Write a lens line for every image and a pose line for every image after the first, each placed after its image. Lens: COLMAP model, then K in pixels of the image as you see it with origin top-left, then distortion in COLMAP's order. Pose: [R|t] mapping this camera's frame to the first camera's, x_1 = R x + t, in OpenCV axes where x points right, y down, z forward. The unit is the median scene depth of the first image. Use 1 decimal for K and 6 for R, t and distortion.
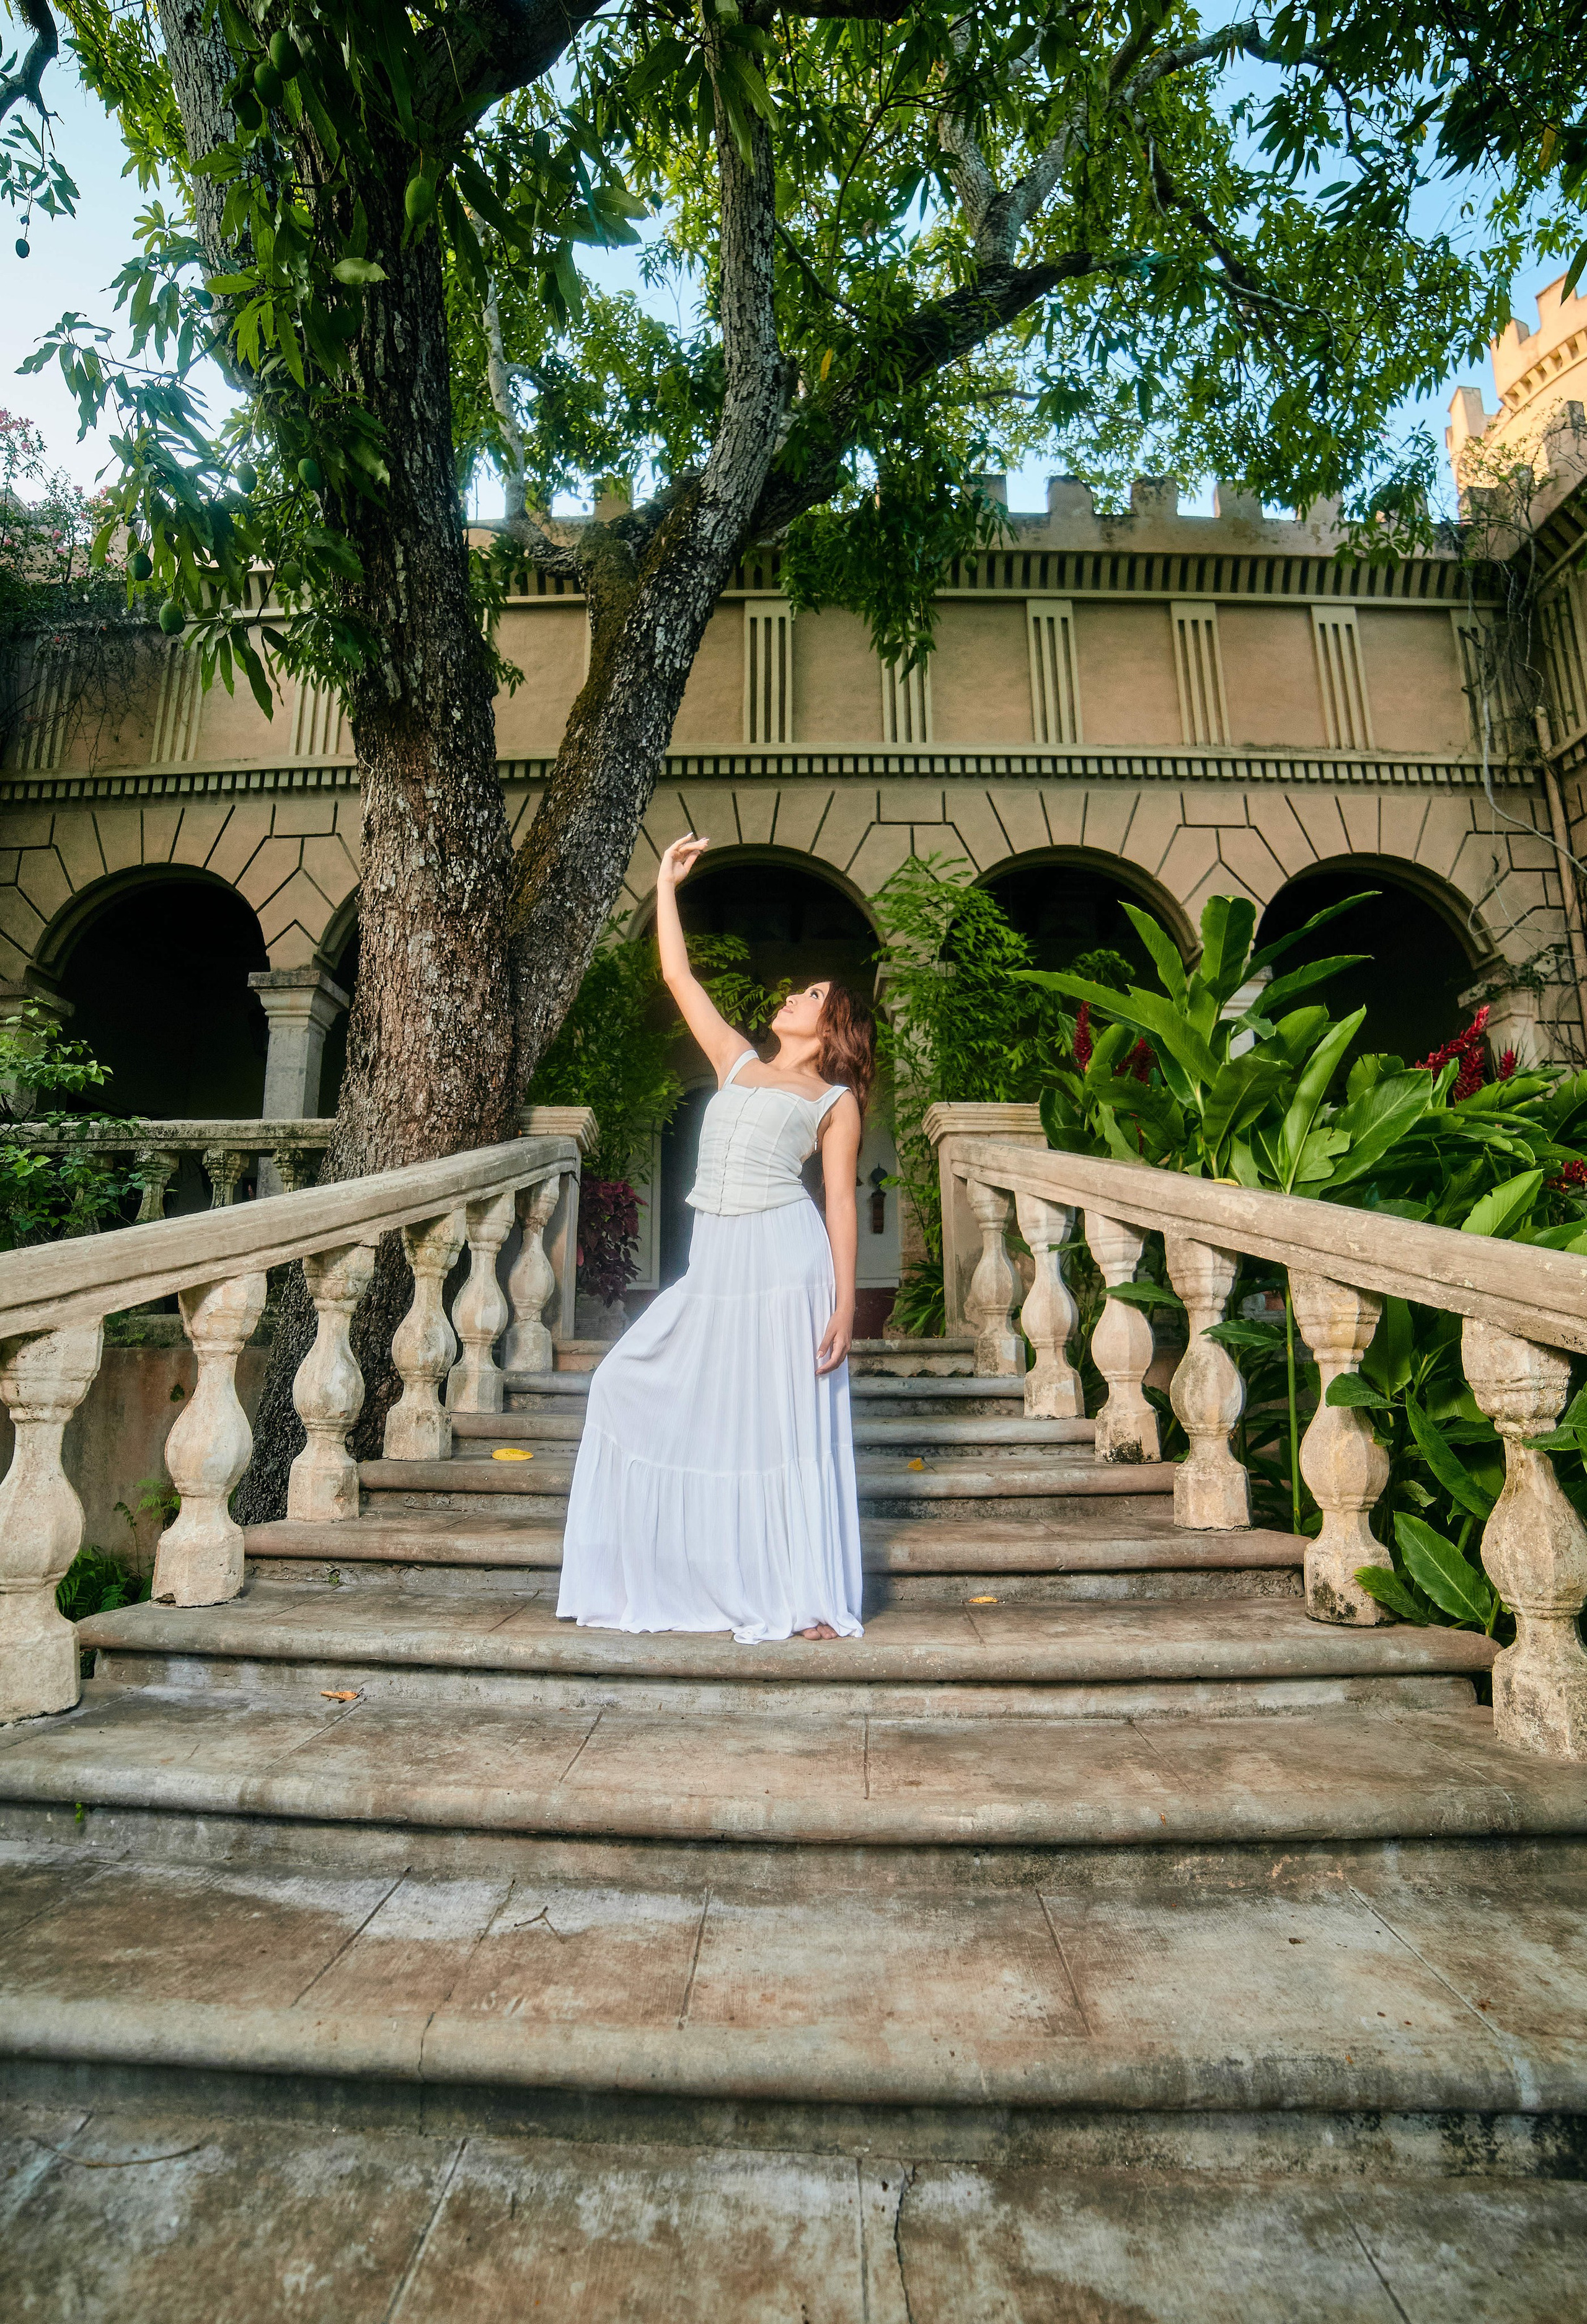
lens RADIAL K [[1186.5, 0, 763.8], [0, 1186.5, 1168.2], [0, 0, 1]] dist [-0.122480, 0.063768]
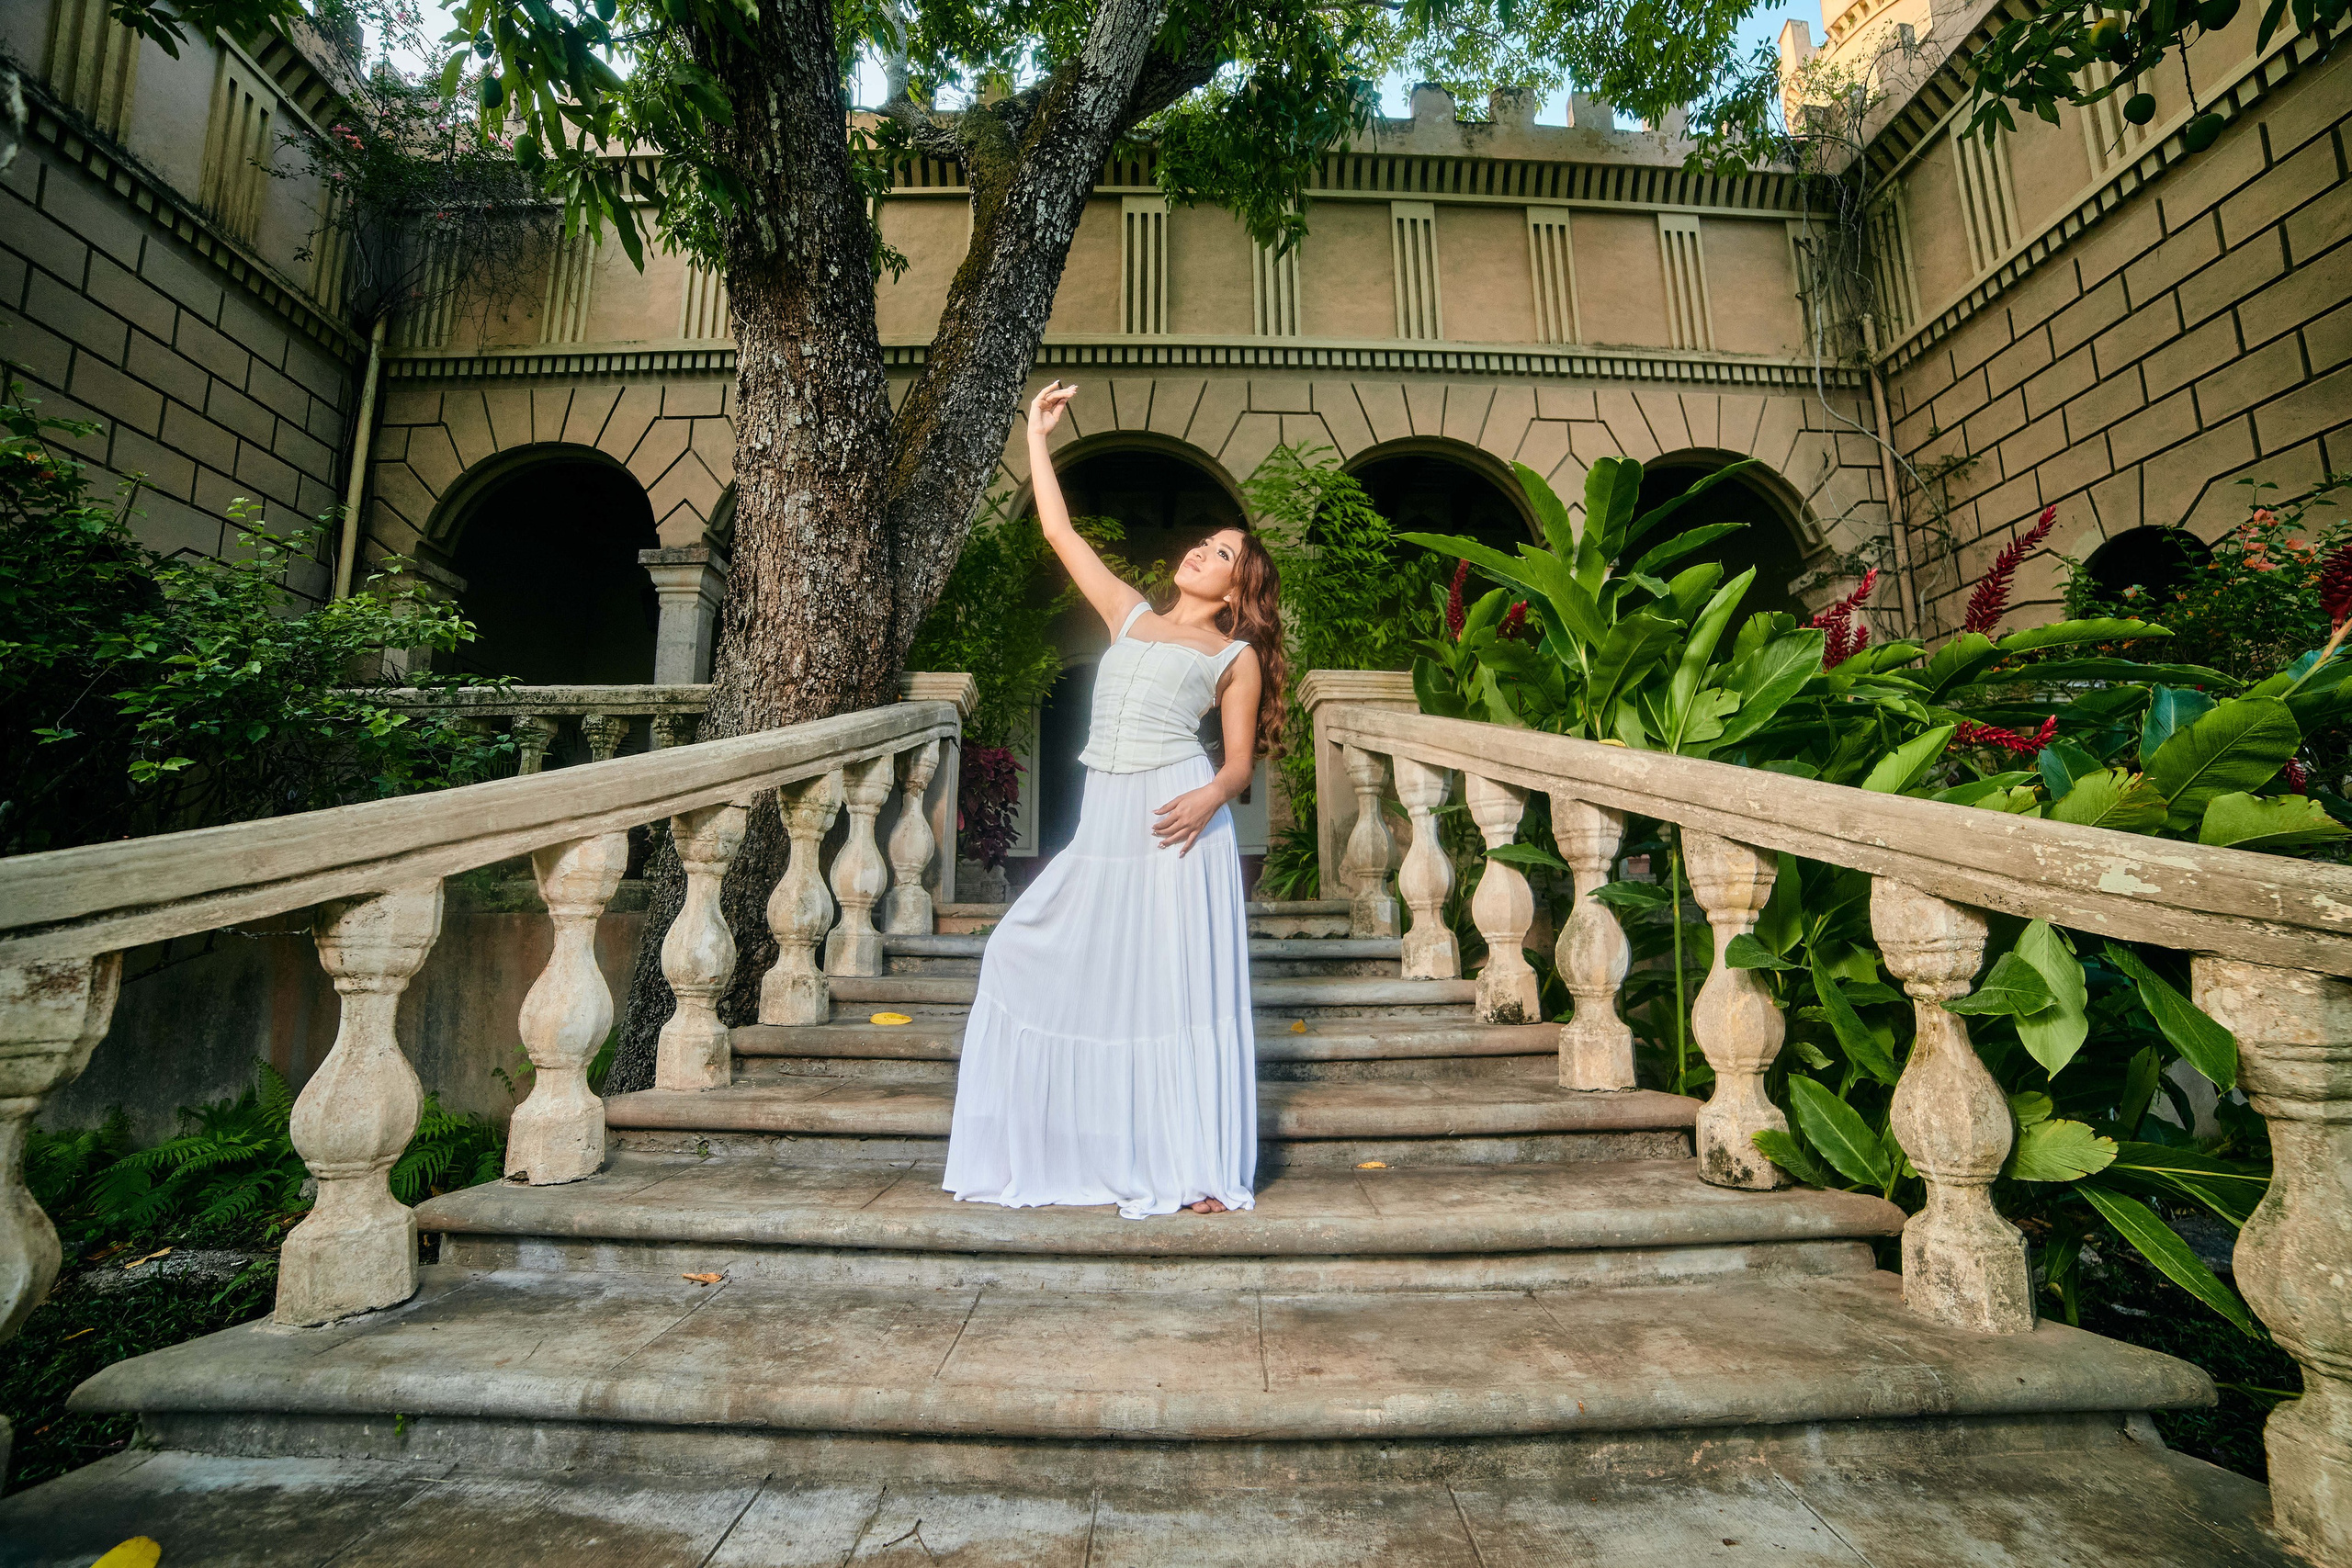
lens RADIAL K [[1069.5, 0, 1176.0], [0, 1069.5, 784.0], [0, 0, 1]] dist [-0.116349, 0.054837]
pose [[0.999173, 0.001406, 0.040644, -0.010385], [-0.002669, 0.999515, 0.031018, 0.017456], [-0.040581, -0.031101, 0.998692, 0.103070]]
